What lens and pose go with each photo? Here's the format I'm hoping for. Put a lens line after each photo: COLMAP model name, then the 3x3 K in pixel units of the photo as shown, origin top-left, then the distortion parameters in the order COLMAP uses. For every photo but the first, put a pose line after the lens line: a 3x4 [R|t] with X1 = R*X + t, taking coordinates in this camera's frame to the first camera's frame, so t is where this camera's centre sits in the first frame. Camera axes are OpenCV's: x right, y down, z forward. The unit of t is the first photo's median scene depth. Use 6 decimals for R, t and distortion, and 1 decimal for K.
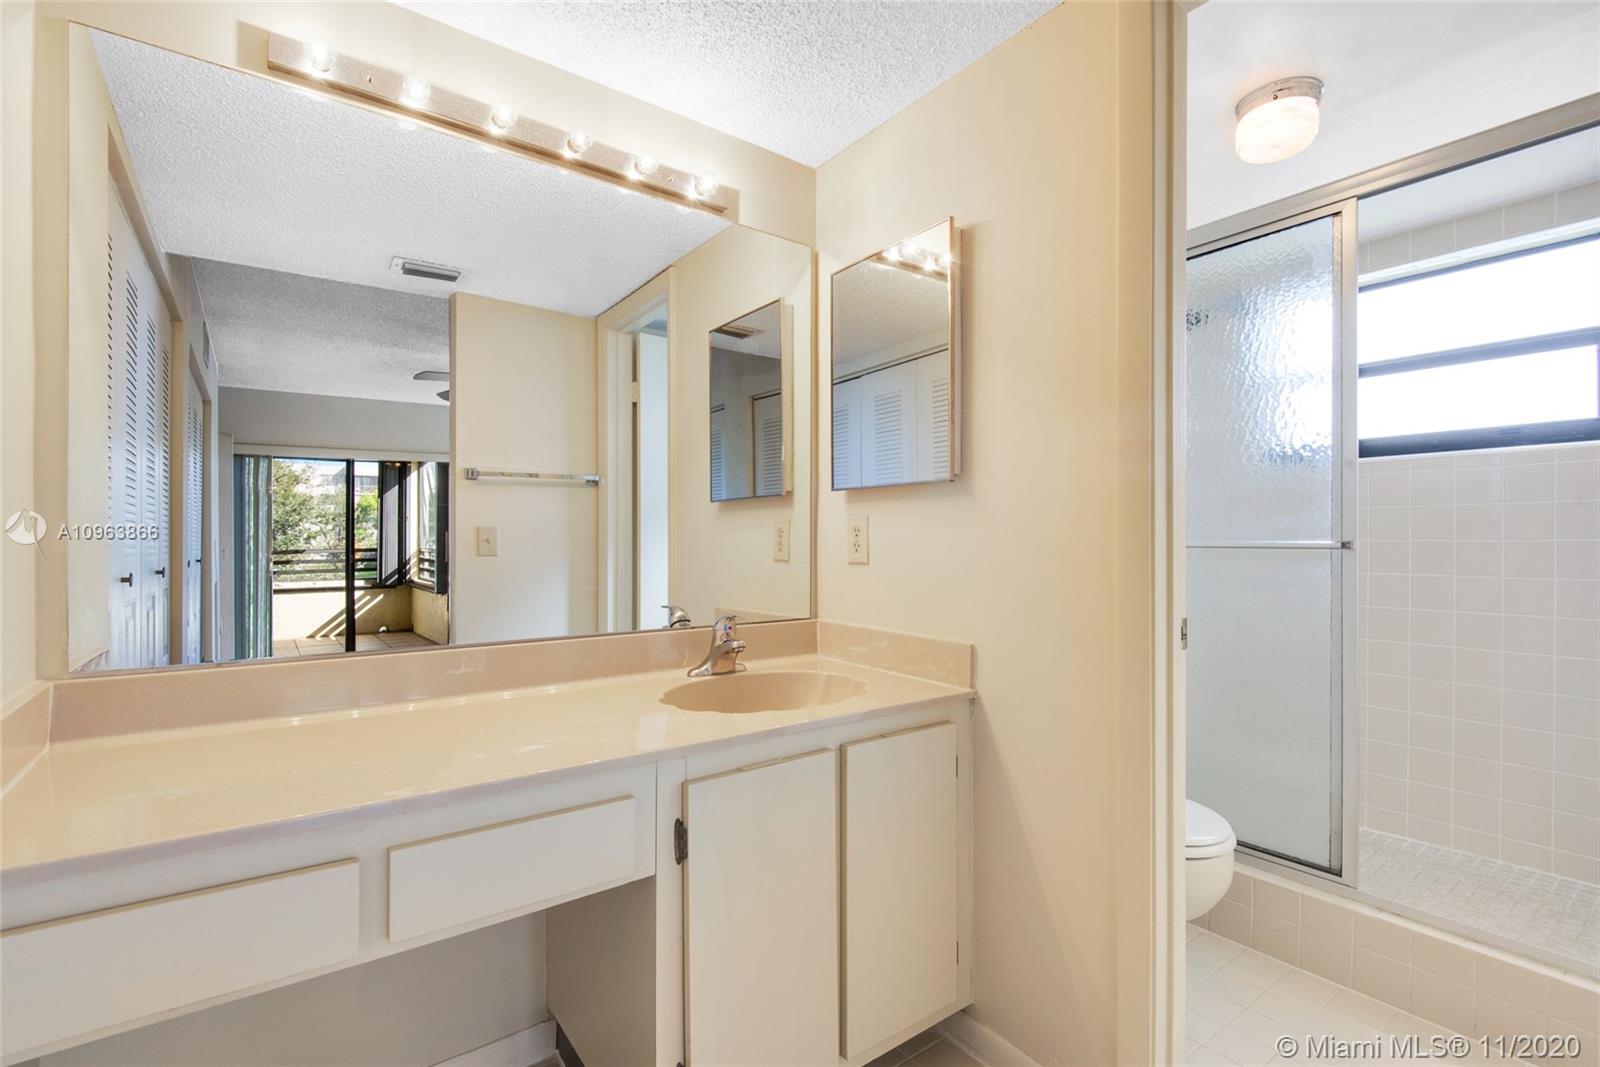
lens RADIAL K [[733.1, 0, 811.6], [0, 733.1, 541.2], [0, 0, 1]] dist [0.014356, -0.011160]
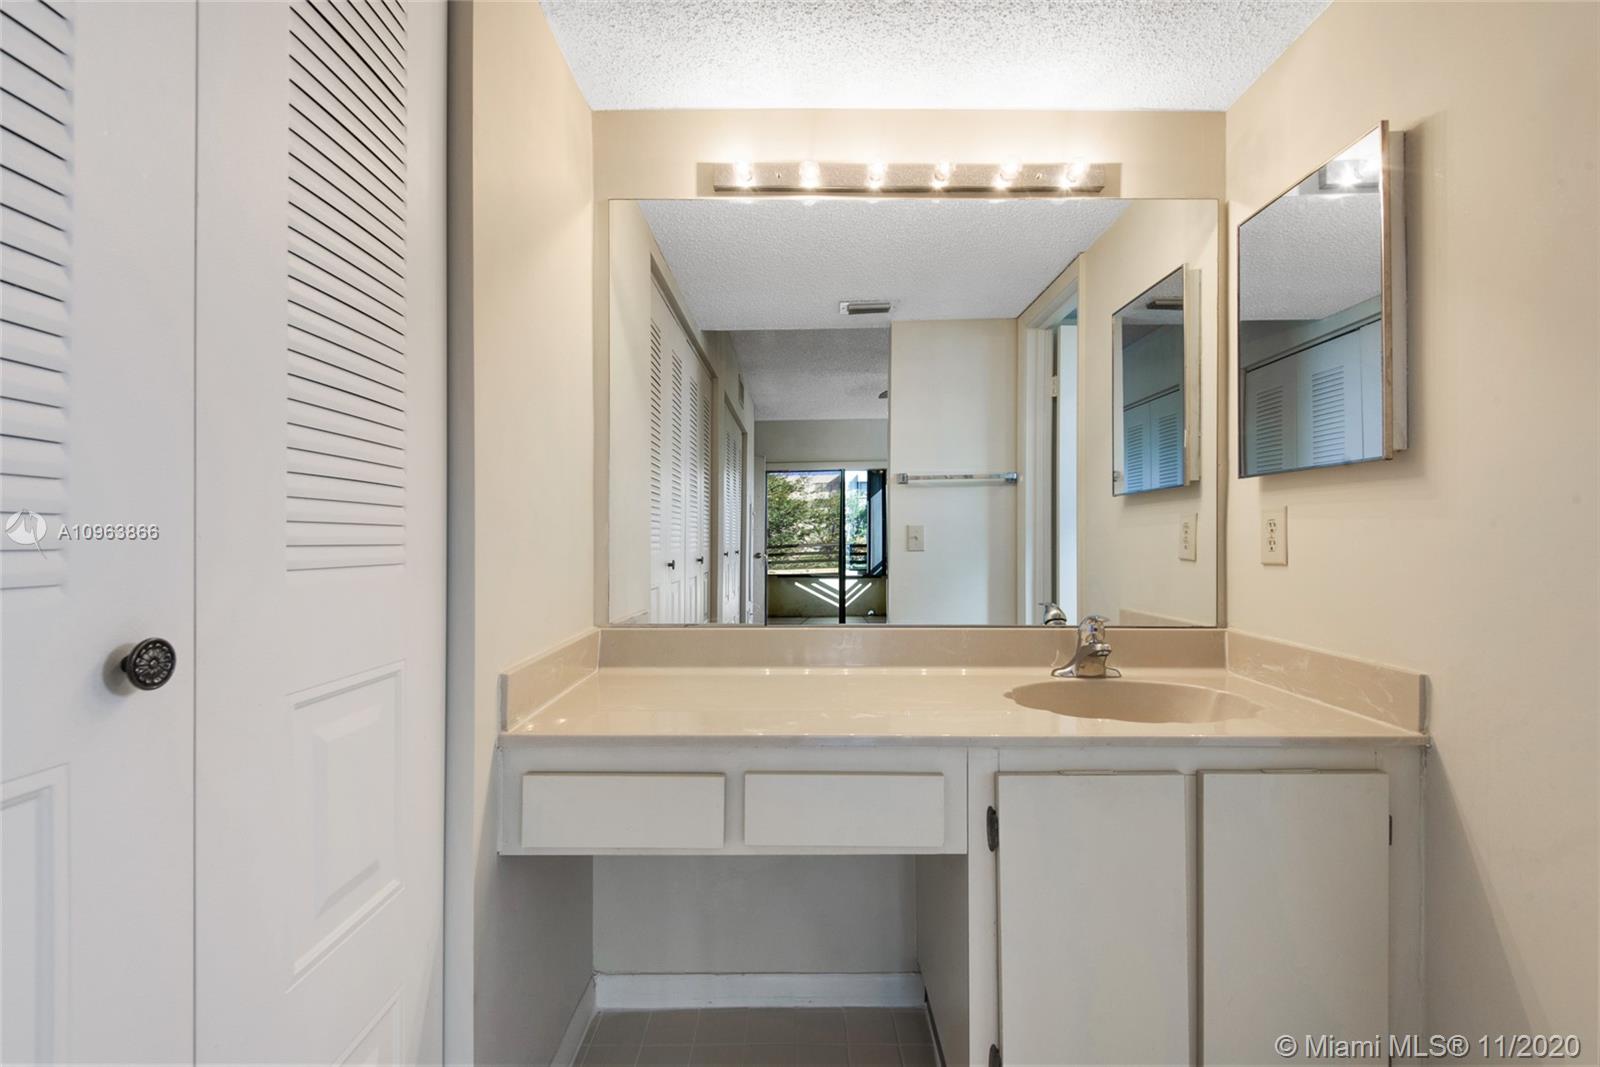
lens RADIAL K [[733.1, 0, 797.4], [0, 733.1, 531.7], [0, 0, 1]] dist [0.014356, -0.011160]
pose [[0.796238, -0.005175, -0.604961, 0.125818], [0.000300, 0.999967, -0.008159, -0.000244], [0.604983, 0.006315, 0.796213, 0.005851]]
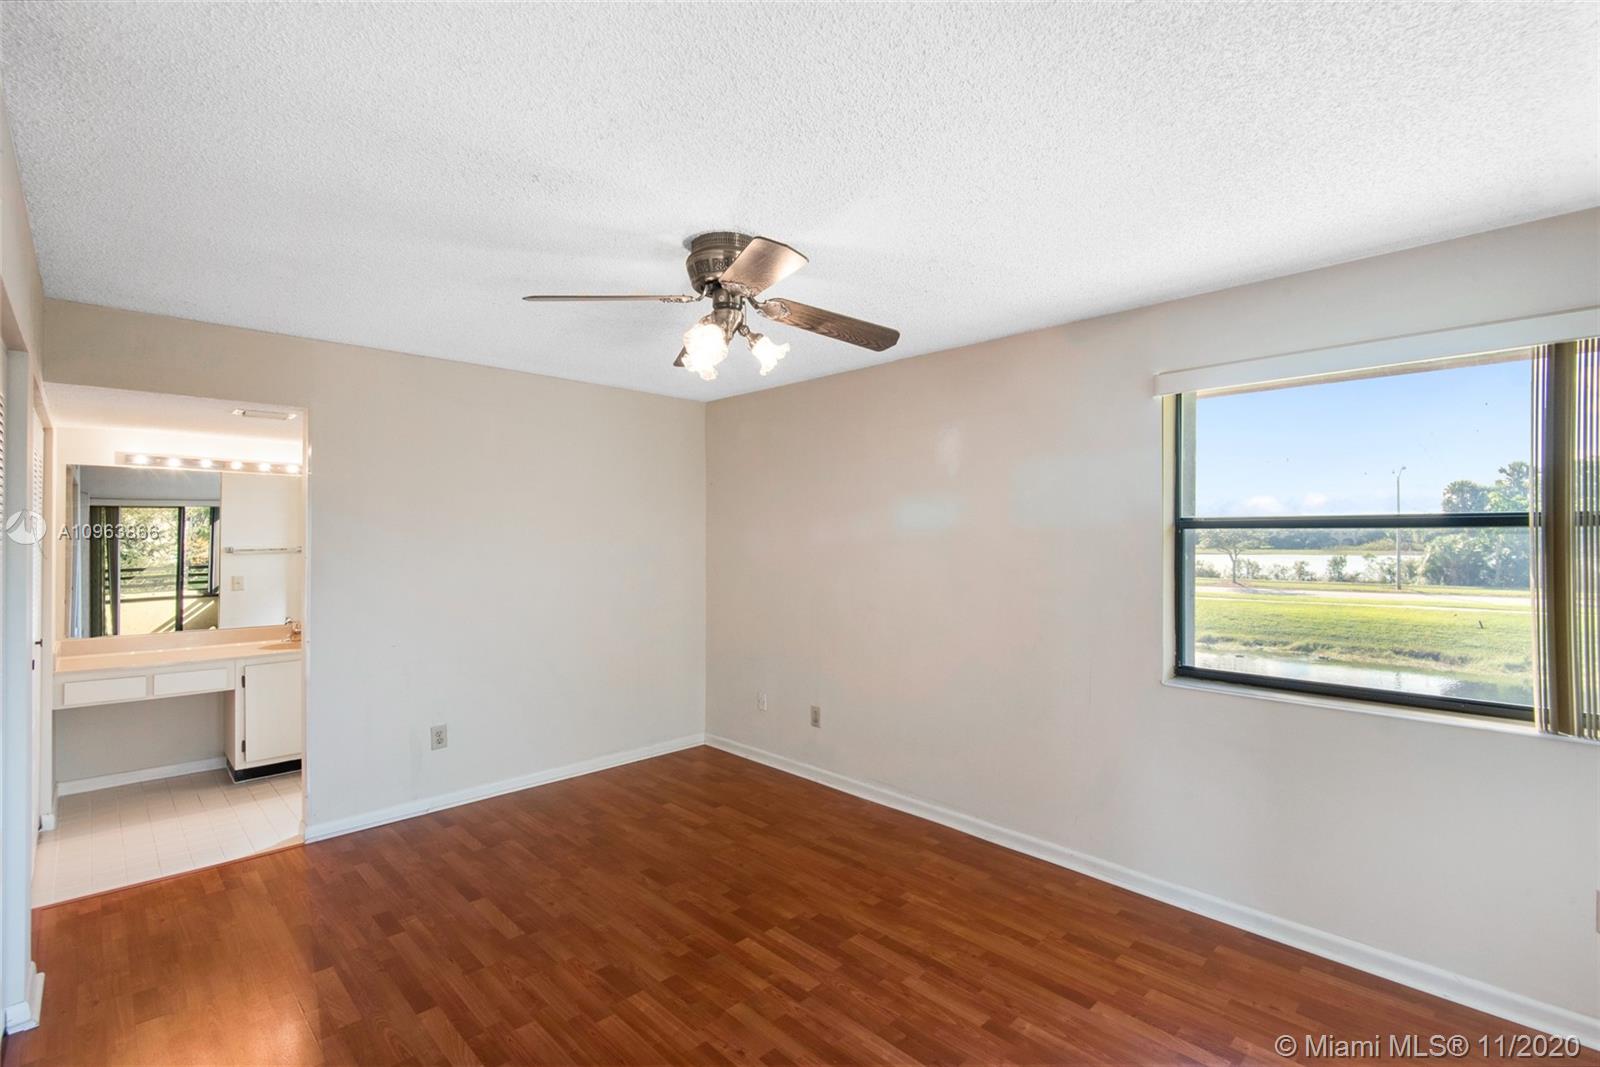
lens RADIAL K [[733.1, 0, 805.7], [0, 733.1, 540.1], [0, 0, 1]] dist [0.014356, -0.011160]
pose [[0.992615, 0.005551, 0.121179, 1.214985], [-0.005968, 0.999977, 0.003083, -0.188081], [-0.121159, -0.003784, 0.992626, -1.690911]]
